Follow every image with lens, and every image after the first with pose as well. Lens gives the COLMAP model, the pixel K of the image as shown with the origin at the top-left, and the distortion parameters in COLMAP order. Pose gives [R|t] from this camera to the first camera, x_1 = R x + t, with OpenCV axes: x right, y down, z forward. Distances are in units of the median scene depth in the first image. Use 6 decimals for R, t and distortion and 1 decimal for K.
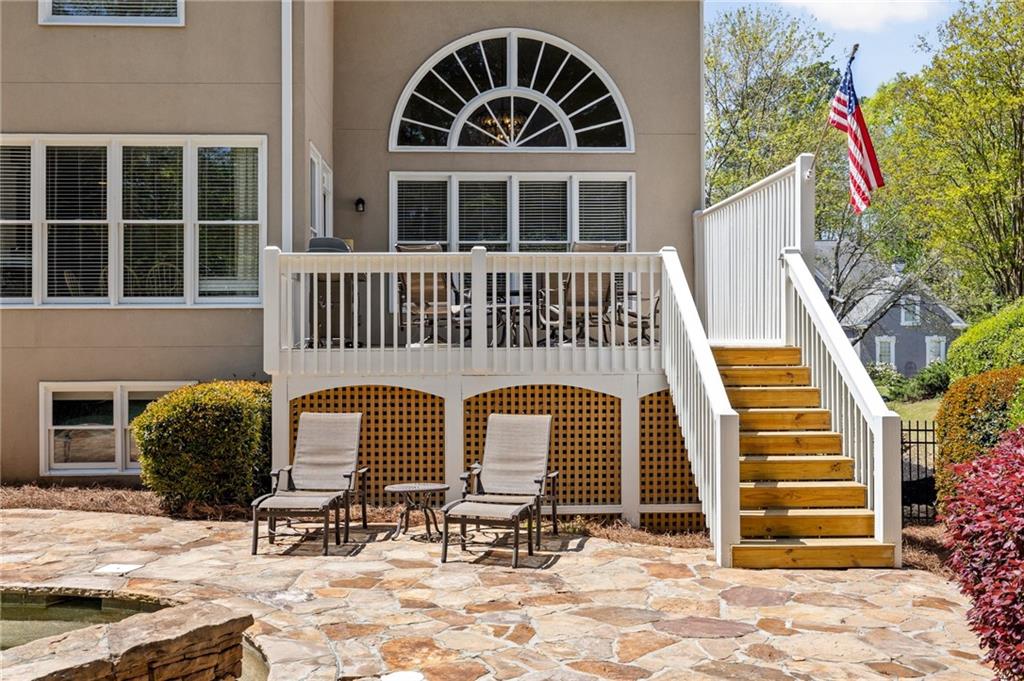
lens RADIAL K [[1005.1, 0, 511.7], [0, 1005.1, 339.9], [0, 0, 1]] dist [0.001747, 0.000000]
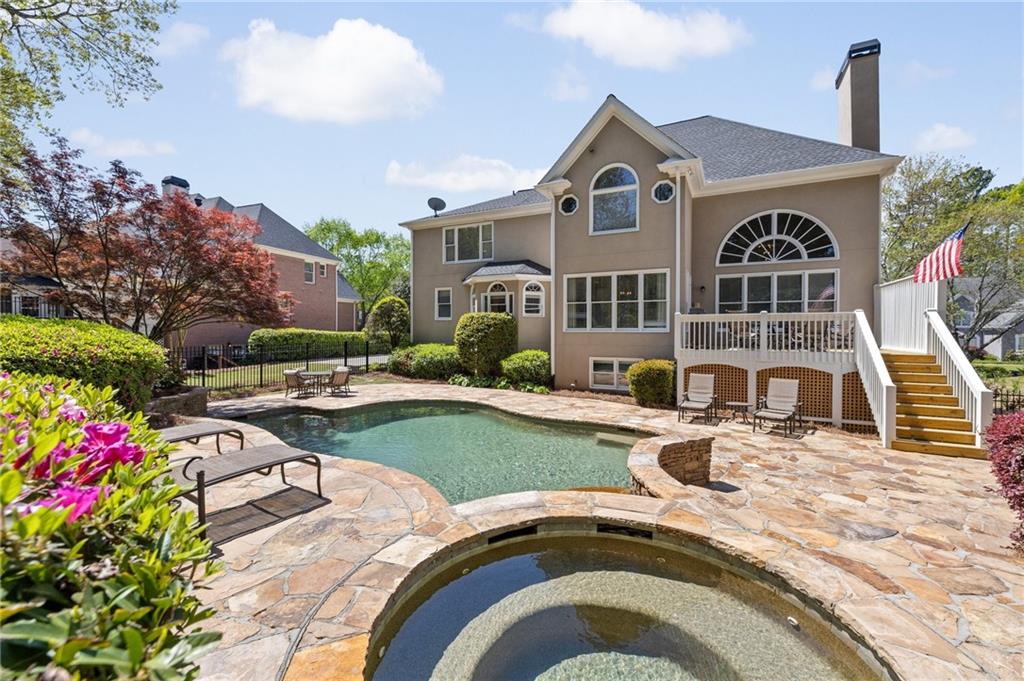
lens RADIAL K [[430.1, 0, 510.4], [0, 430.1, 337.2], [0, 0, 1]] dist [-0.001746, 0.001315]
pose [[0.867161, 0.012442, -0.497873, -0.049083], [-0.006280, 0.999882, 0.014049, -0.039683], [0.497989, -0.009056, 0.867136, -0.271004]]
